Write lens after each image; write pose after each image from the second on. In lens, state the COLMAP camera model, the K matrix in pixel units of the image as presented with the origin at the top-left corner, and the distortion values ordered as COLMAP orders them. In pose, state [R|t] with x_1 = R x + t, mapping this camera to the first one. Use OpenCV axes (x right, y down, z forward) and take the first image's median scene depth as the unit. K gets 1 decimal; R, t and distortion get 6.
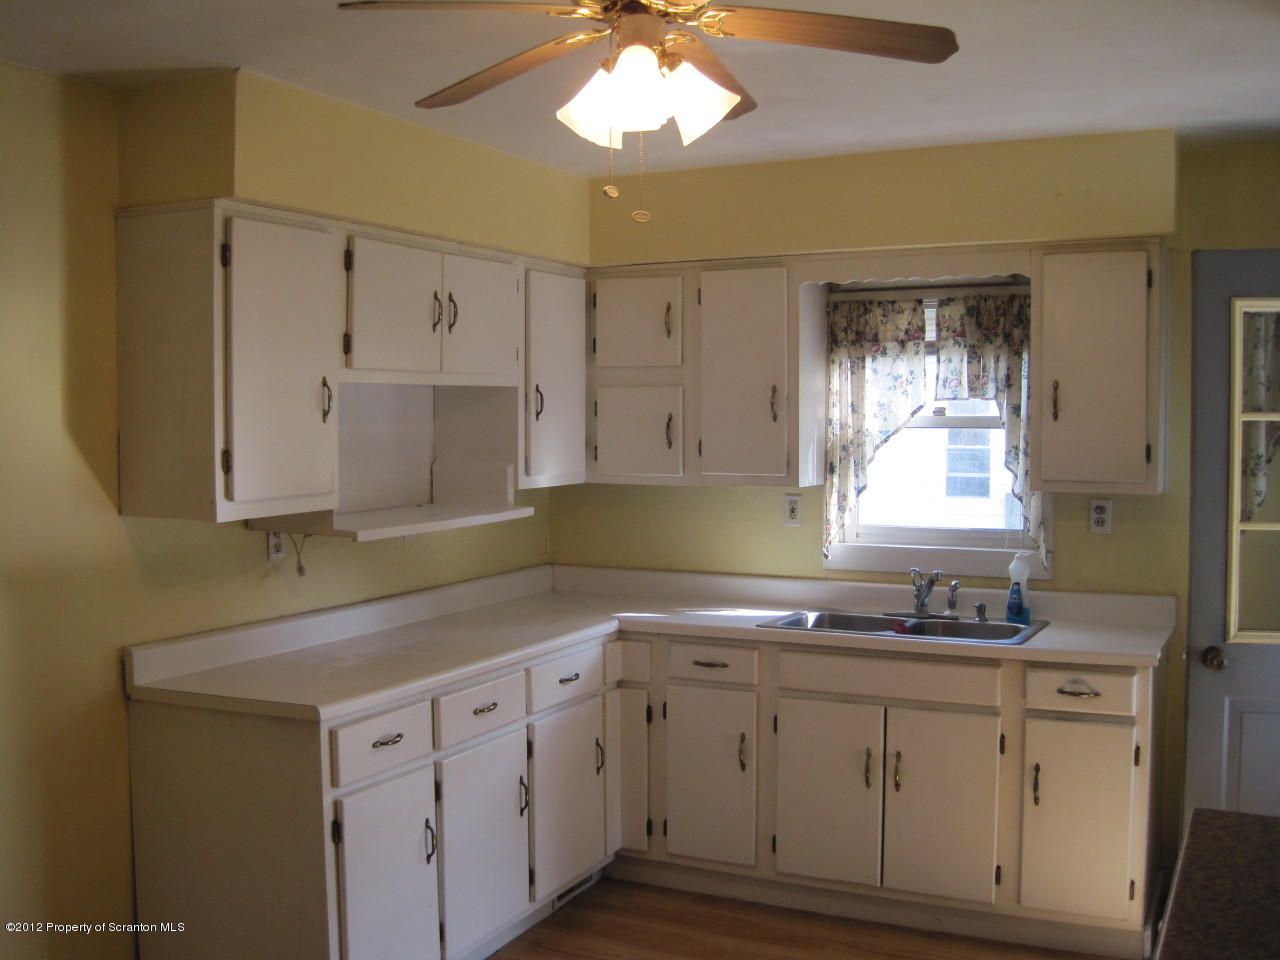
lens RADIAL K [[1294.9, 0, 640.0], [0, 1294.9, 480.0], [0, 0, 1]] dist [-0.181058, 0.140285]
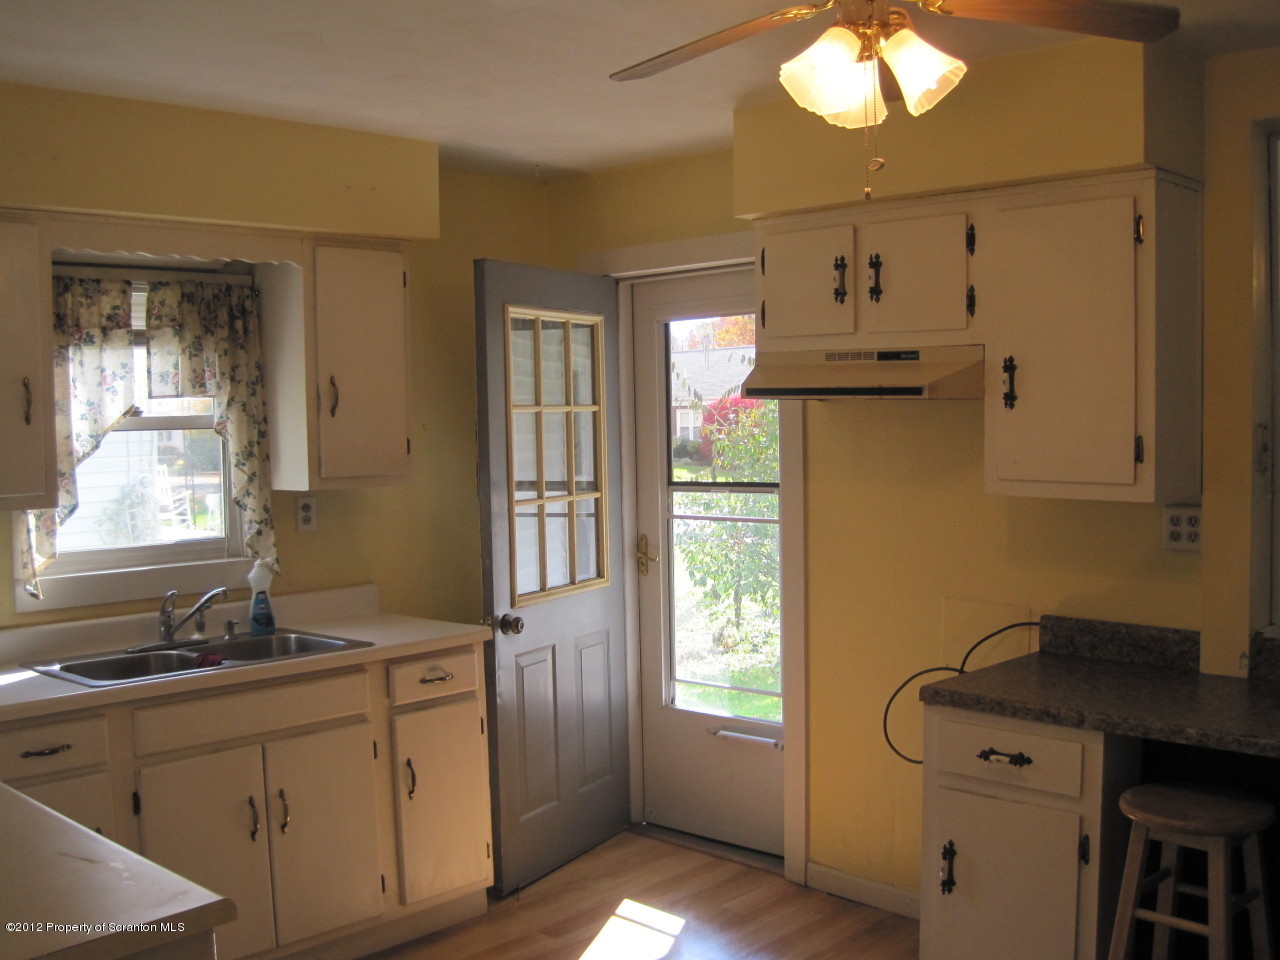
lens RADIAL K [[1294.9, 0, 640.0], [0, 1294.9, 480.0], [0, 0, 1]] dist [-0.181058, 0.140285]
pose [[0.312522, -0.051633, 0.948506, -0.484952], [0.063789, 0.997408, 0.033277, -0.014139], [-0.947766, 0.050104, 0.315006, 0.421620]]
